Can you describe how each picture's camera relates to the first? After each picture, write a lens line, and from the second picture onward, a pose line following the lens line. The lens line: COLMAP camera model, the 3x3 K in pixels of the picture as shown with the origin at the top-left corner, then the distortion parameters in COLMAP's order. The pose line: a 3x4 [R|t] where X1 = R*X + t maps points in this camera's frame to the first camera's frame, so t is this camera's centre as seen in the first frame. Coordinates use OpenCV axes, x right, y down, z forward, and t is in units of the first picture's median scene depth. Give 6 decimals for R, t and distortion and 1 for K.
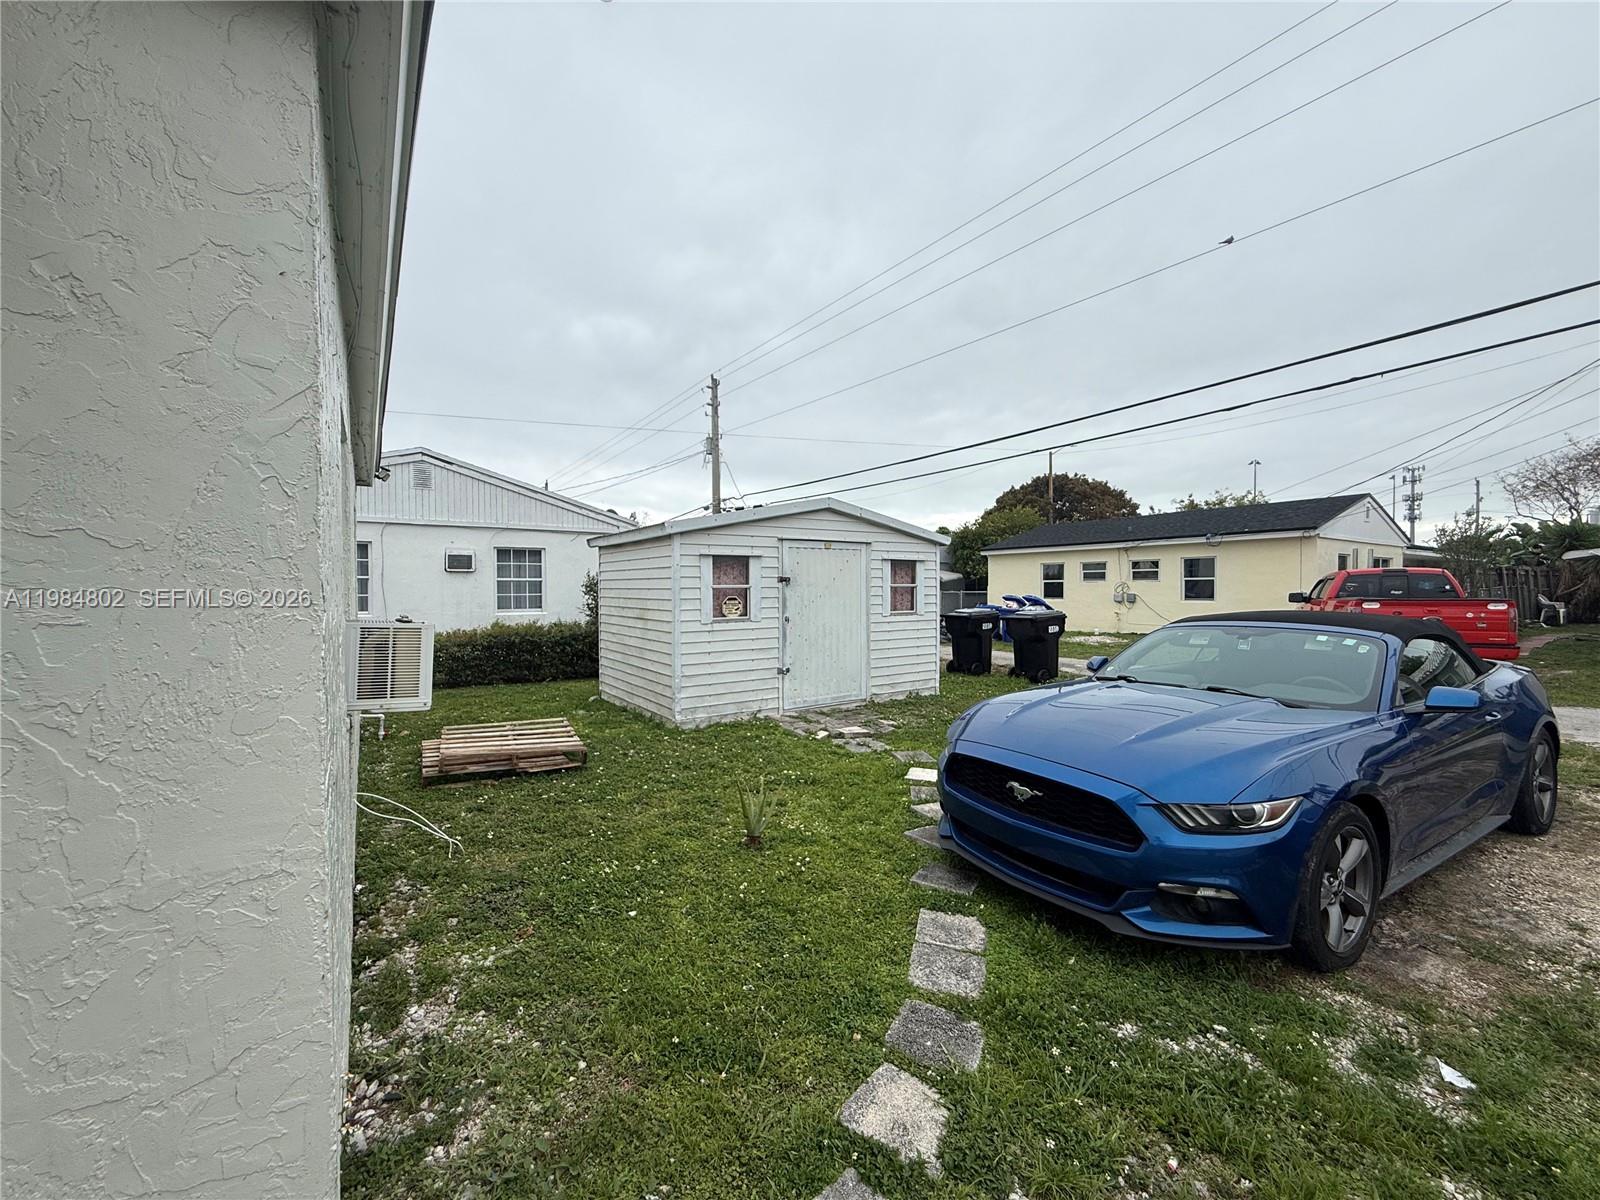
lens RADIAL K [[641.0, 0, 800.0], [0, 641.0, 600.0], [0, 0, 1]] dist [-0.000094, 0.000527]
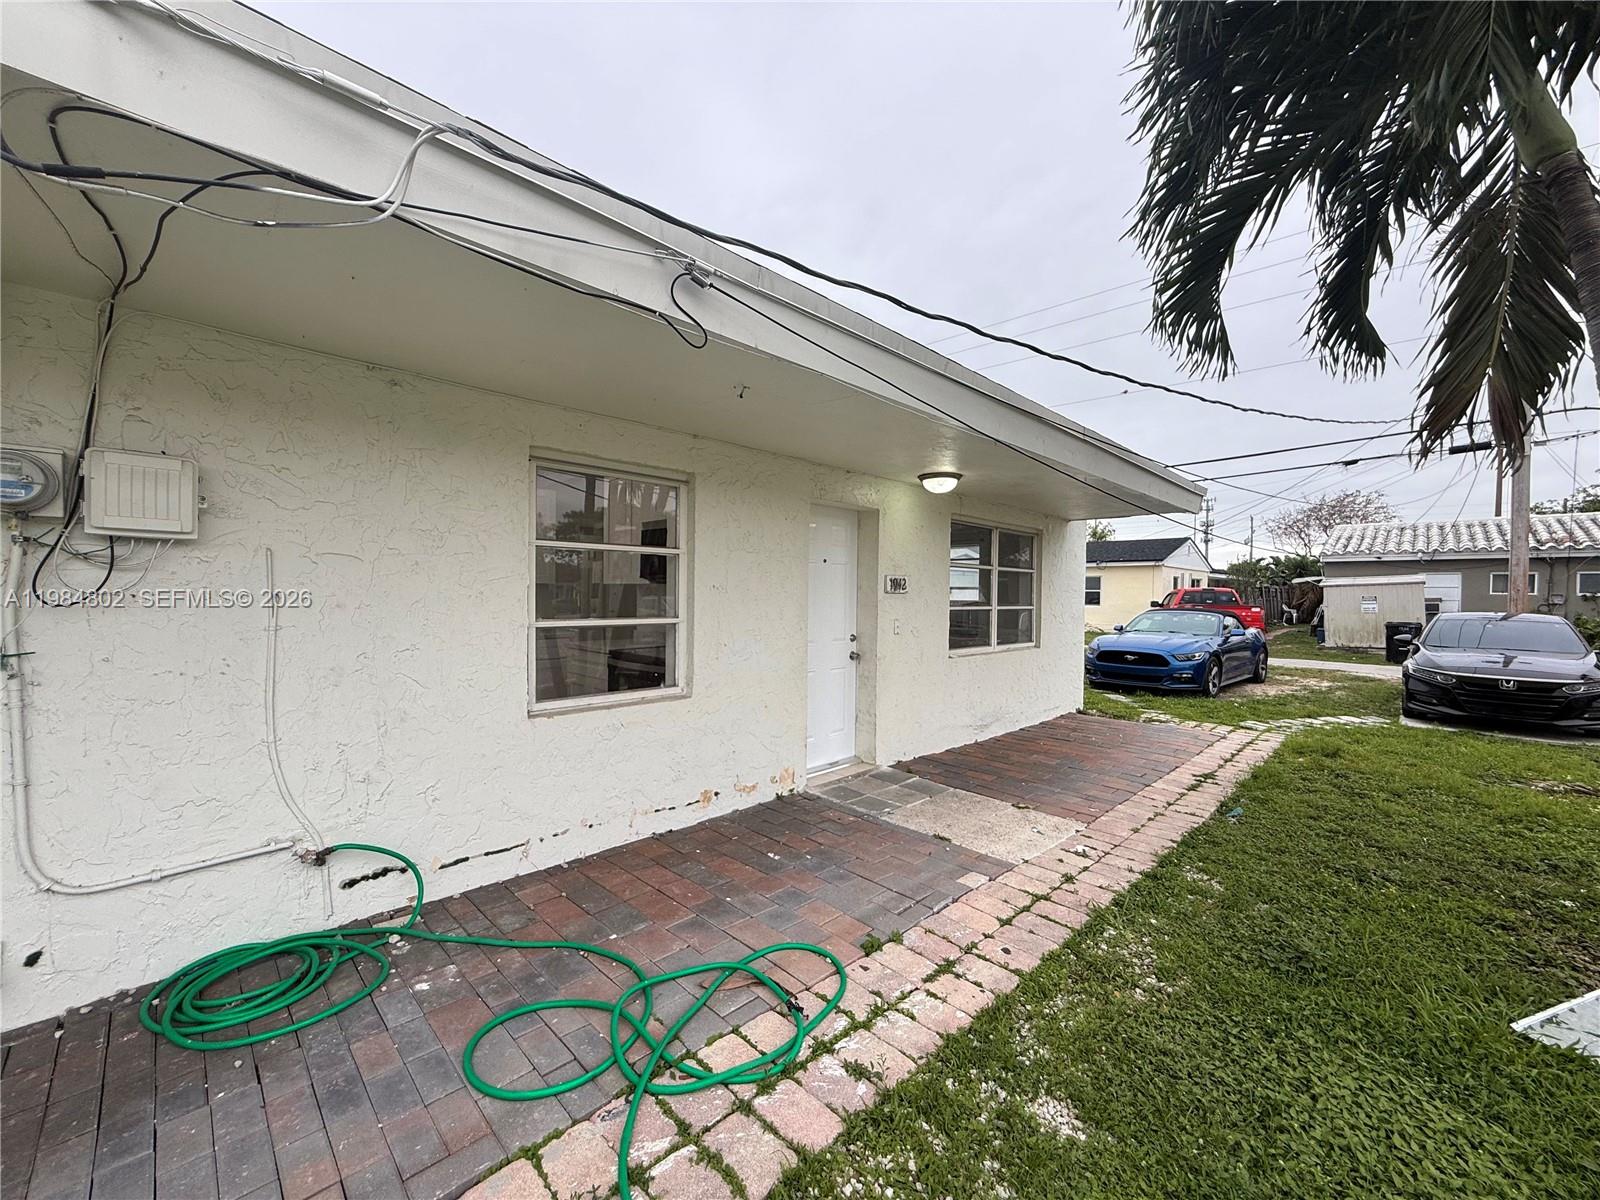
lens RADIAL K [[641.0, 0, 800.0], [0, 641.0, 600.0], [0, 0, 1]] dist [-0.000094, 0.000527]
pose [[0.980295, 0.012687, 0.197132, -0.337296], [-0.011675, 0.999912, -0.006295, 0.005029], [-0.197194, 0.003869, 0.980357, -0.328277]]
